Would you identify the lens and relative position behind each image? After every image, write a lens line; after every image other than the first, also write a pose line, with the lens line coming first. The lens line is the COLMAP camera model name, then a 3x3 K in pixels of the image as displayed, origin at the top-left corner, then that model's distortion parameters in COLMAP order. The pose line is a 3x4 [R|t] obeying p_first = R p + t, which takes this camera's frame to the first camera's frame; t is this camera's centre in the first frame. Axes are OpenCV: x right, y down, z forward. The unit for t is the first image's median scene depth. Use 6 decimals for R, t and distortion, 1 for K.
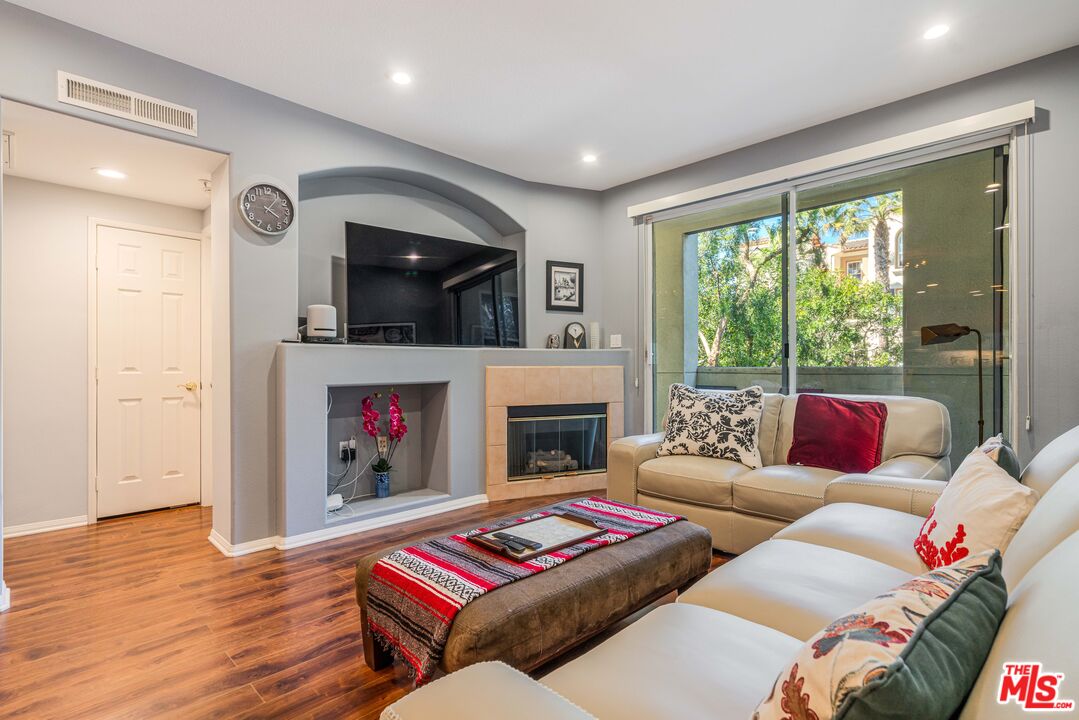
lens RADIAL K [[531.9, 0, 538.9], [0, 531.9, 364.7], [0, 0, 1]] dist [0.004241, 0.001725]
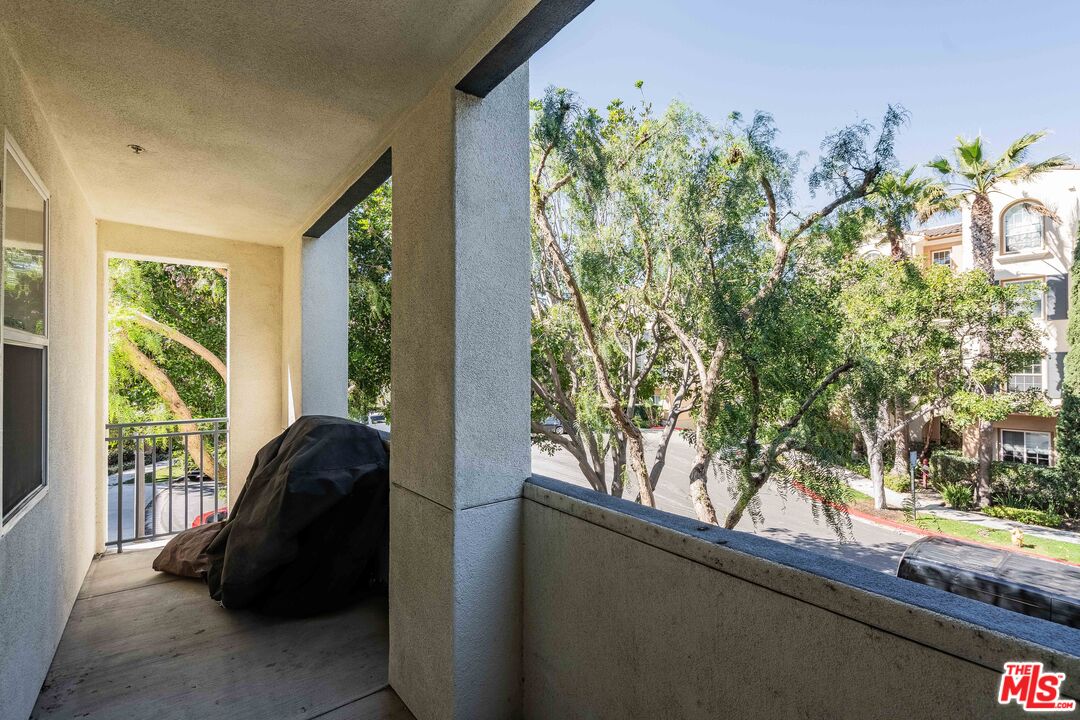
lens RADIAL K [[496.1, 0, 539.0], [0, 496.1, 360.3], [0, 0, 1]] dist [-0.005193, 0.001147]
pose [[0.989872, -0.001951, -0.141952, 0.096031], [0.001064, 0.999979, -0.006322, -0.019735], [0.141962, 0.006107, 0.989853, 0.183992]]
